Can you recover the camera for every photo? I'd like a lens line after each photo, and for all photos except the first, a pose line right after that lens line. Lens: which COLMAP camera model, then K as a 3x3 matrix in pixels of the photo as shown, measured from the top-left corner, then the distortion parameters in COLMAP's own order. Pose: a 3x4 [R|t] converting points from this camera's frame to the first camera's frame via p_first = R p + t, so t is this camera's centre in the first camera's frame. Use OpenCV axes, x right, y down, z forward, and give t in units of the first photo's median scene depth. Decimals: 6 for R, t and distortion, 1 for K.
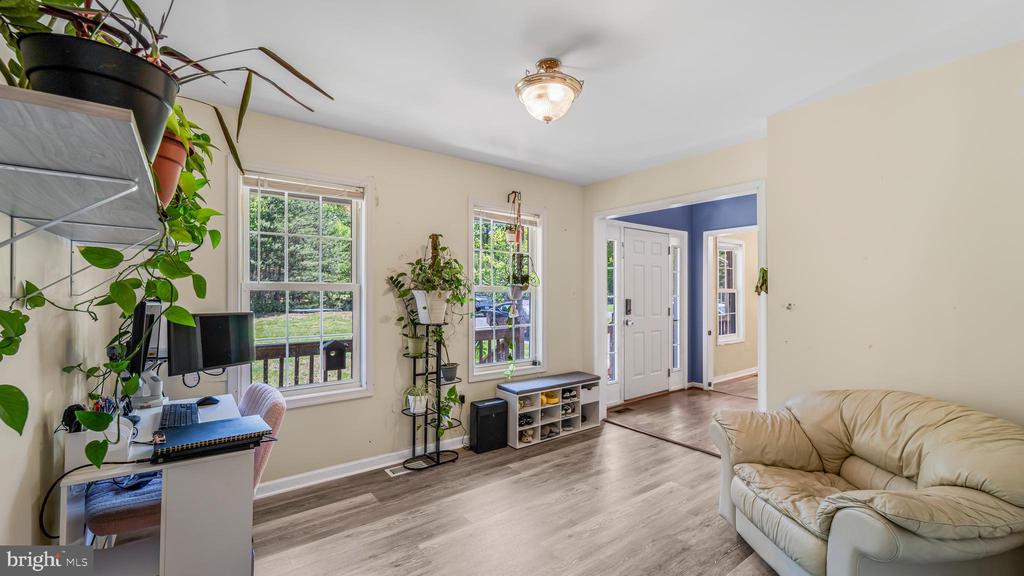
lens RADIAL K [[407.7, 0, 513.8], [0, 407.7, 290.4], [0, 0, 1]] dist [0.000620, -0.000006]
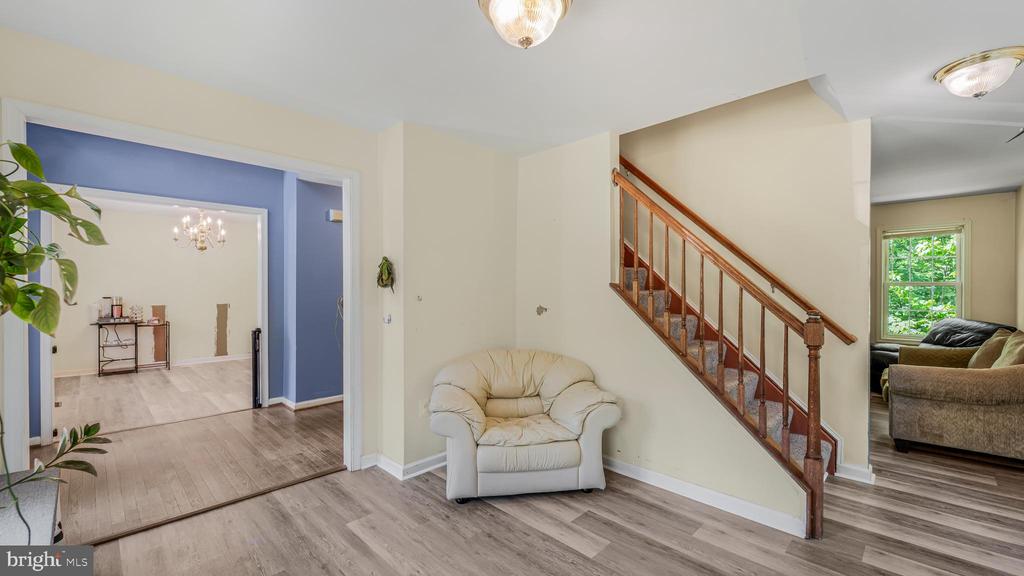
lens RADIAL K [[407.7, 0, 513.8], [0, 407.7, 290.4], [0, 0, 1]] dist [0.000620, -0.000006]
pose [[-0.122911, -0.001350, 0.992417, -0.457862], [-0.010727, 0.999942, 0.000032, 0.012460], [-0.992360, -0.010641, -0.122918, 0.812089]]
